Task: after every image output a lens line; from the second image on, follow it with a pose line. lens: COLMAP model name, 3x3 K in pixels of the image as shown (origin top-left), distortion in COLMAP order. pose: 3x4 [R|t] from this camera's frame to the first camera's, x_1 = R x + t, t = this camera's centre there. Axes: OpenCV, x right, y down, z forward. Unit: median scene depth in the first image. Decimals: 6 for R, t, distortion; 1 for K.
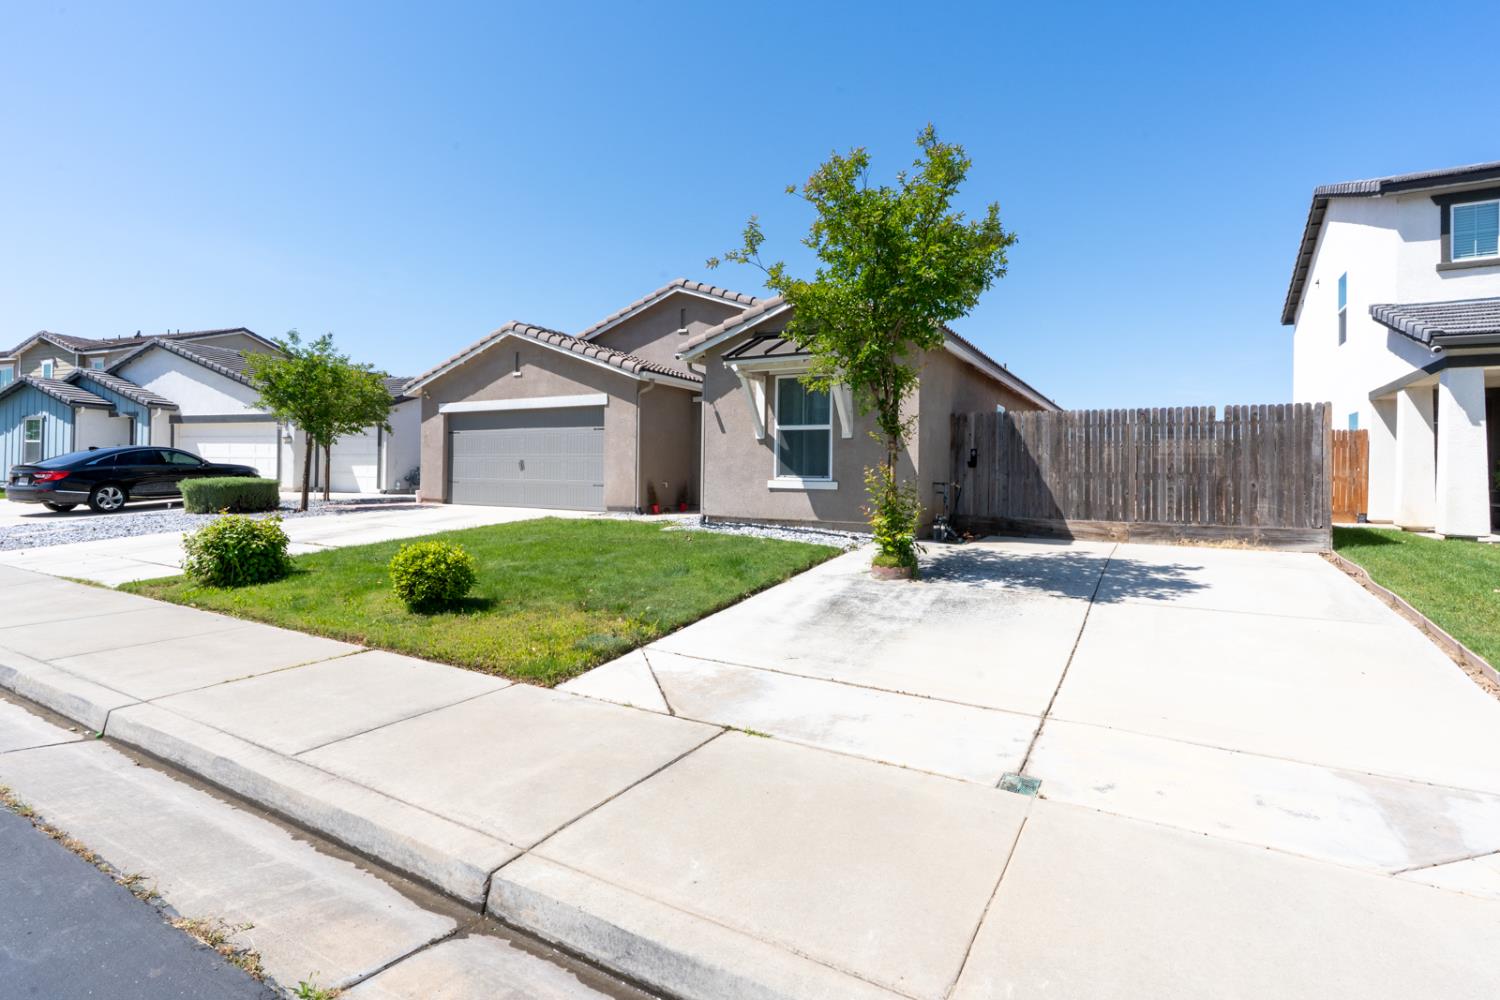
lens RADIAL K [[710.9, 0, 748.9], [0, 710.9, 468.8], [0, 0, 1]] dist [-0.001095, -0.000021]
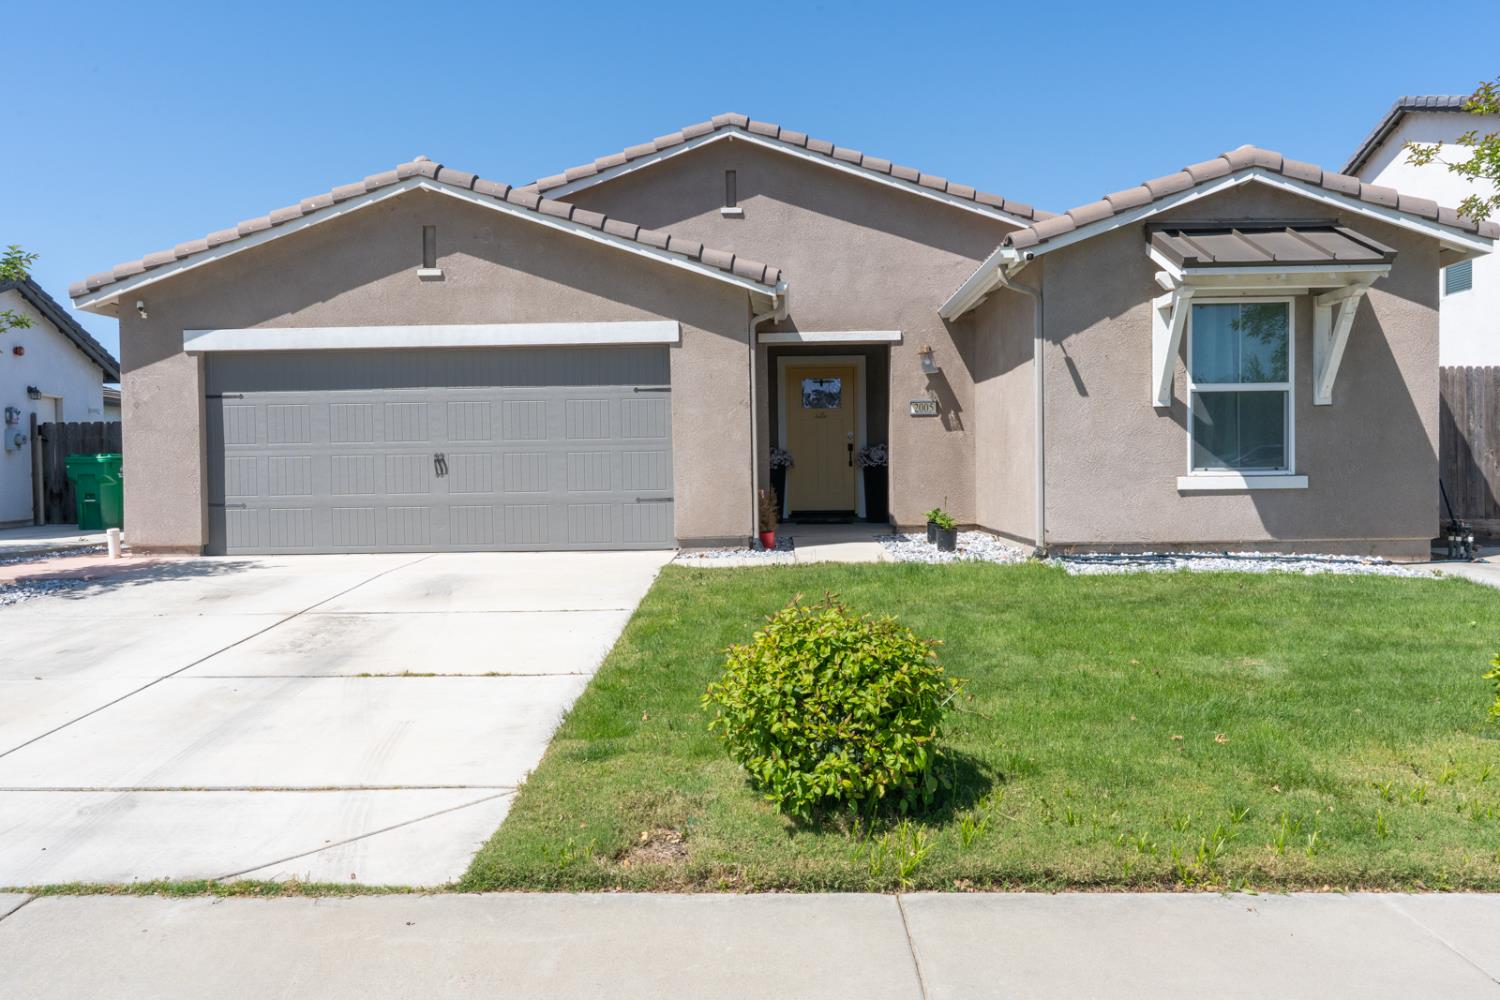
lens RADIAL K [[1082.9, 0, 750.0], [0, 1082.9, 497.3], [0, 0, 1]] dist [0.006114, -0.000114]
pose [[0.883132, -0.039083, 0.467494, -0.542229], [0.022924, 0.998928, 0.040206, -0.008561], [-0.468565, -0.024790, 0.883081, 0.286928]]
